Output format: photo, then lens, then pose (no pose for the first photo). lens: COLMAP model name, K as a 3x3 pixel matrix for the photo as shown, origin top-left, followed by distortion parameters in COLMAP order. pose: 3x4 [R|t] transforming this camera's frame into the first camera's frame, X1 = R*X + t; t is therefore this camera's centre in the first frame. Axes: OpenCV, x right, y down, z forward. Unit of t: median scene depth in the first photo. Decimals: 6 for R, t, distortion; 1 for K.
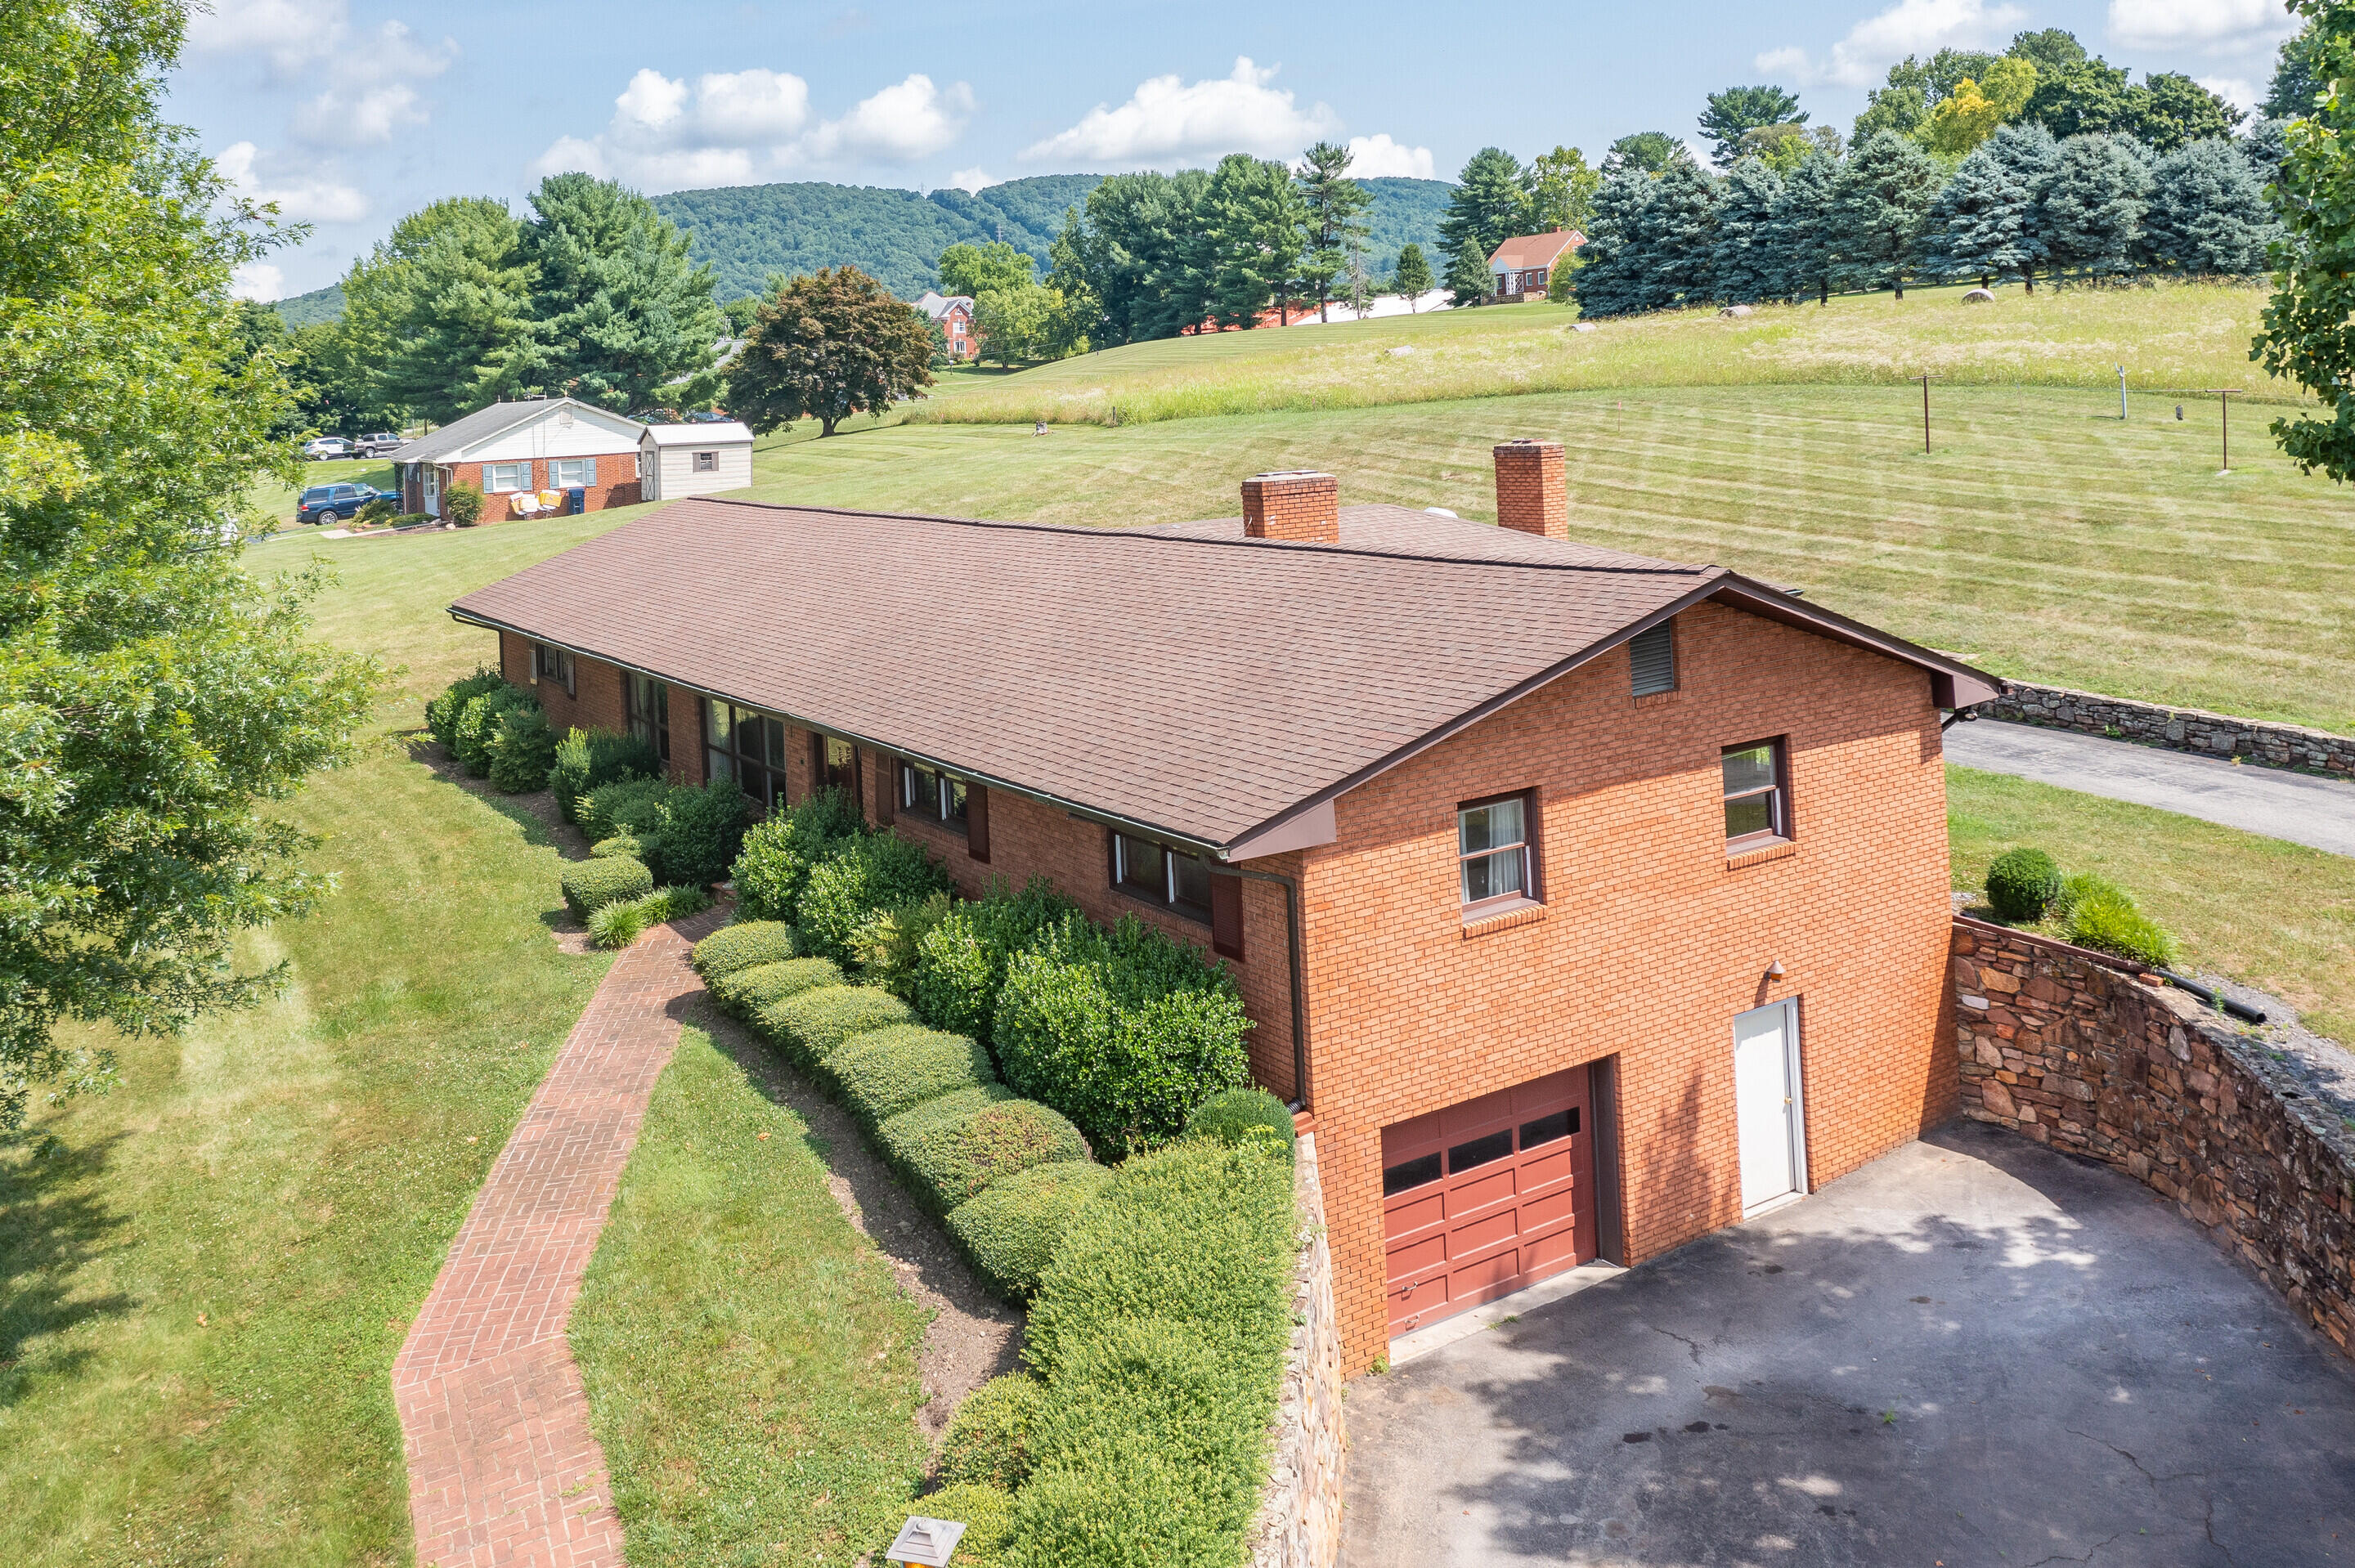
lens RADIAL K [[1962.9, 0, 1168.4], [0, 1962.9, 324.5], [0, 0, 1]] dist [-0.010063, -0.004319]
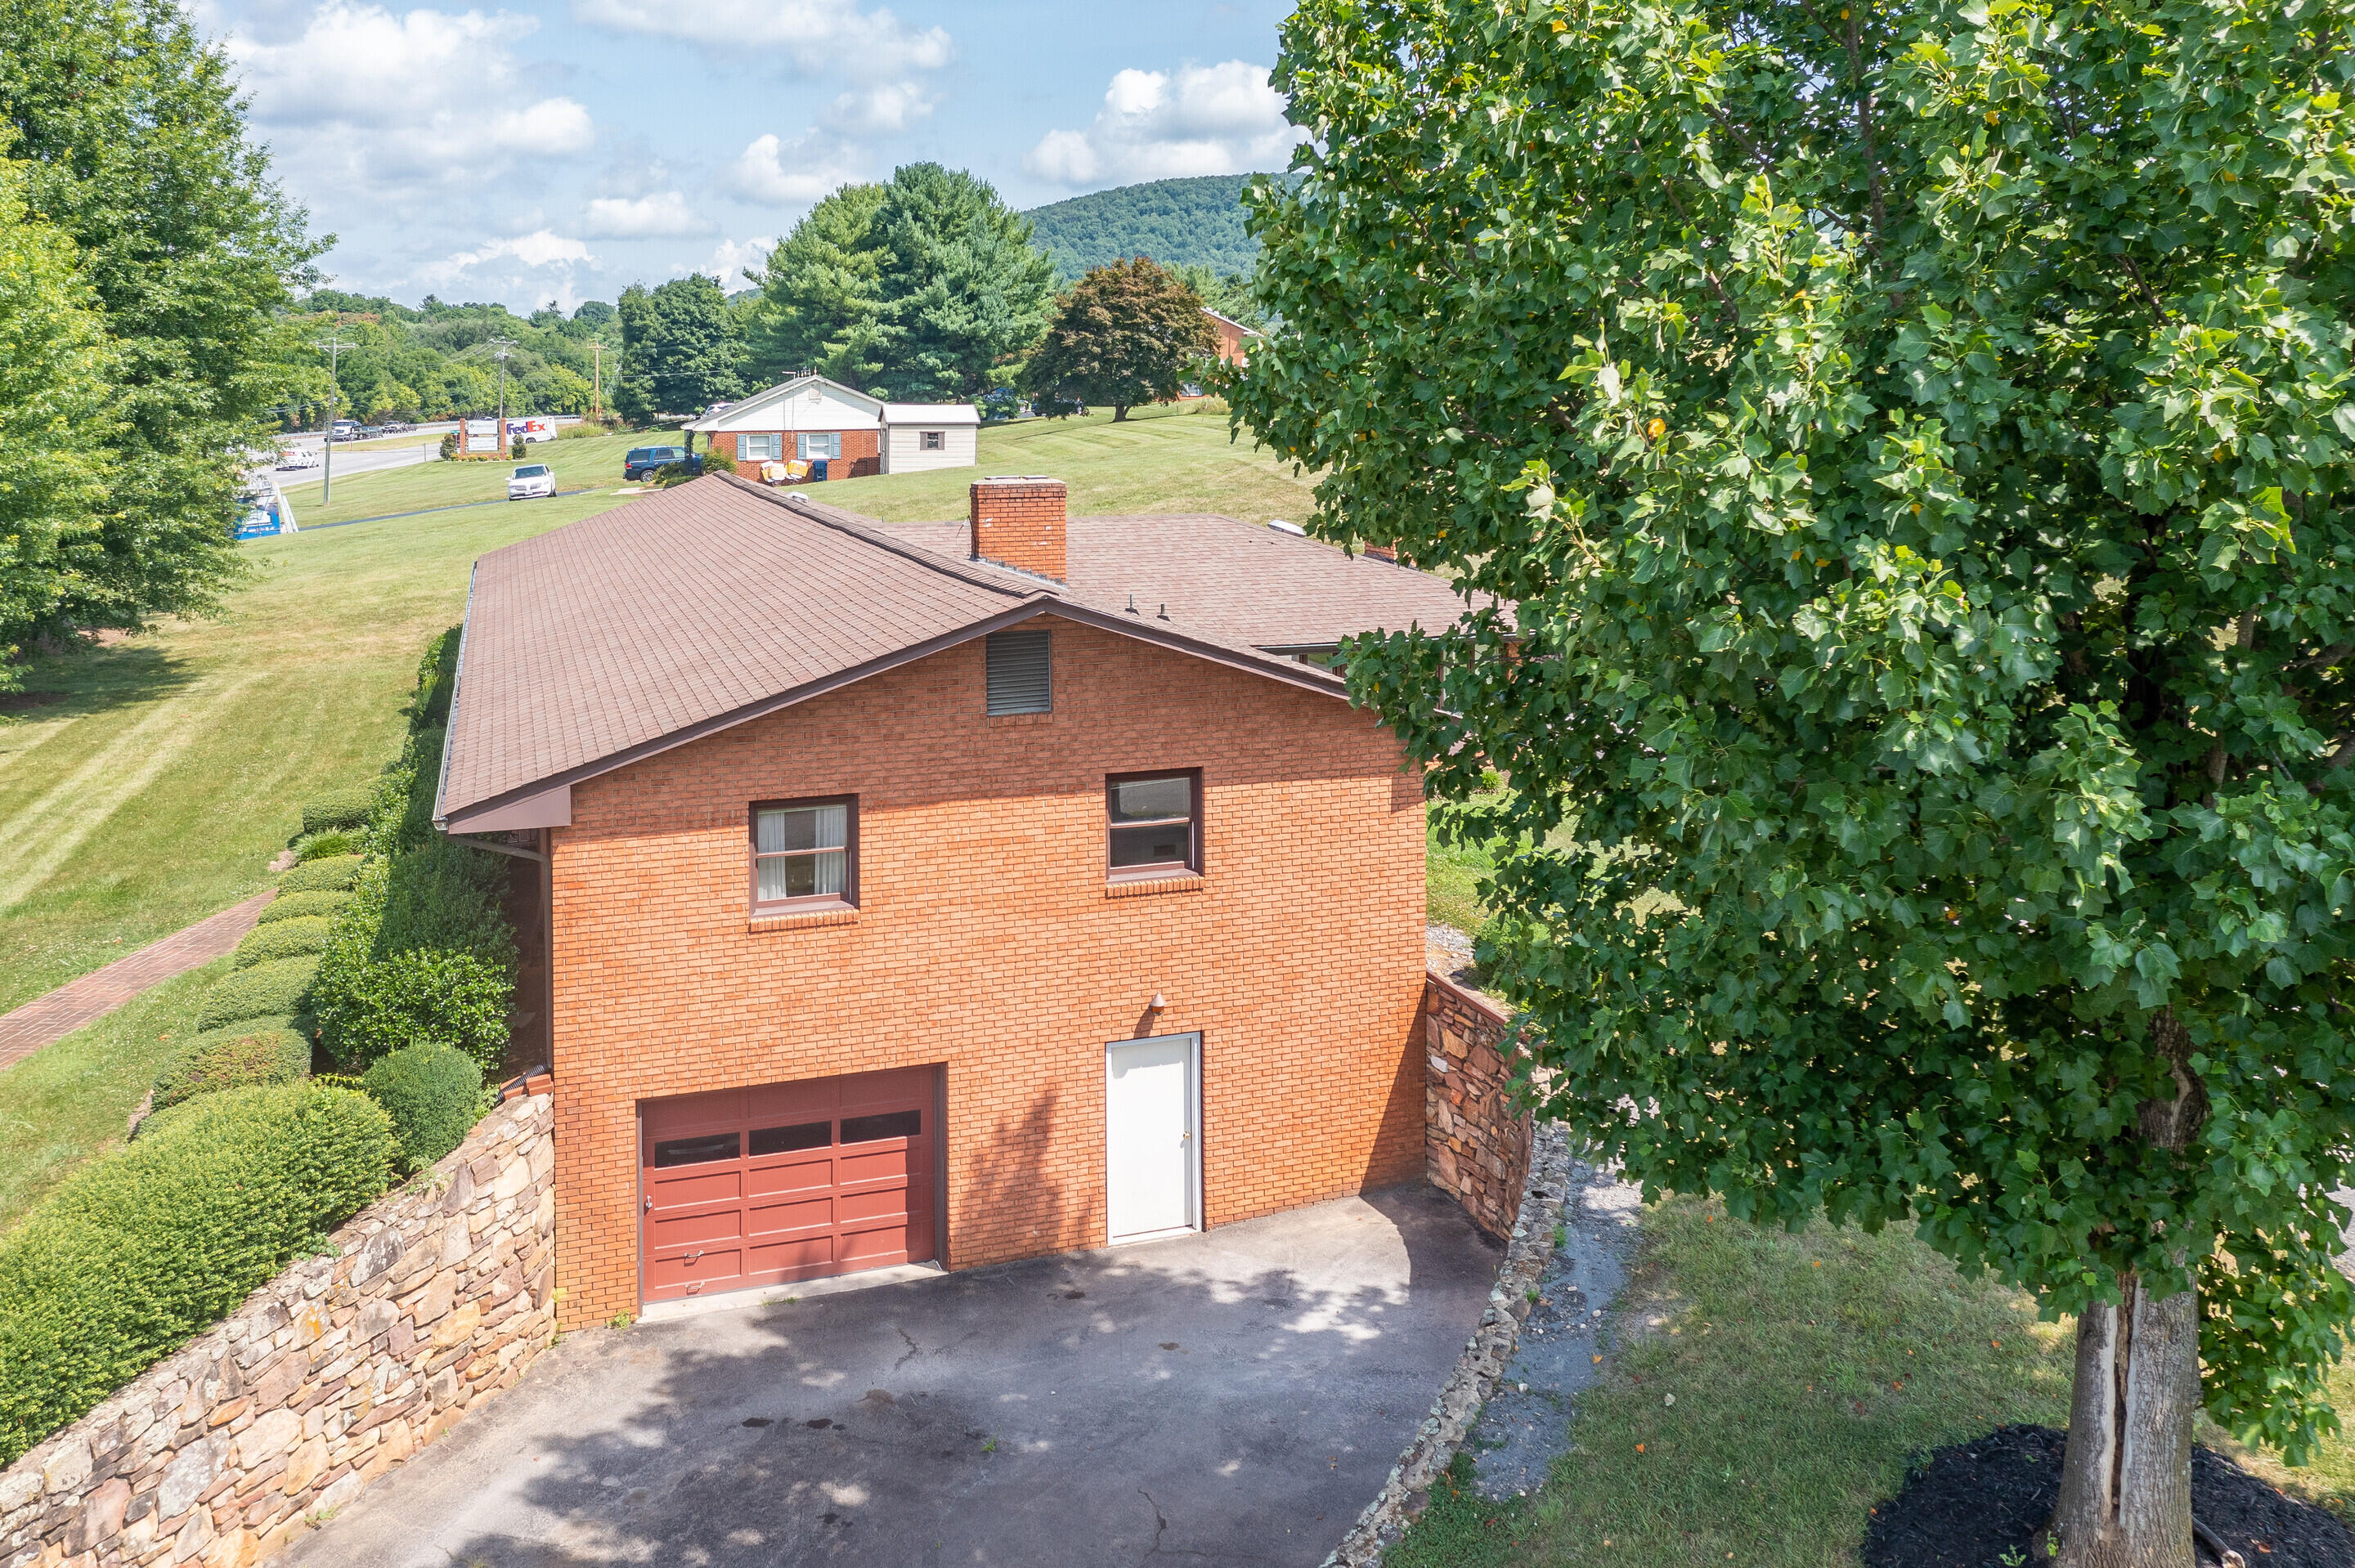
lens RADIAL K [[1952.8, 0, 1182.6], [0, 1952.8, 391.1], [0, 0, 1]] dist [-0.011873, 0.009609]
pose [[0.969943, 0.040458, -0.239947, 0.145238], [-0.031188, 0.998618, 0.042308, -0.005381], [0.241327, -0.033552, 0.969864, 0.015881]]
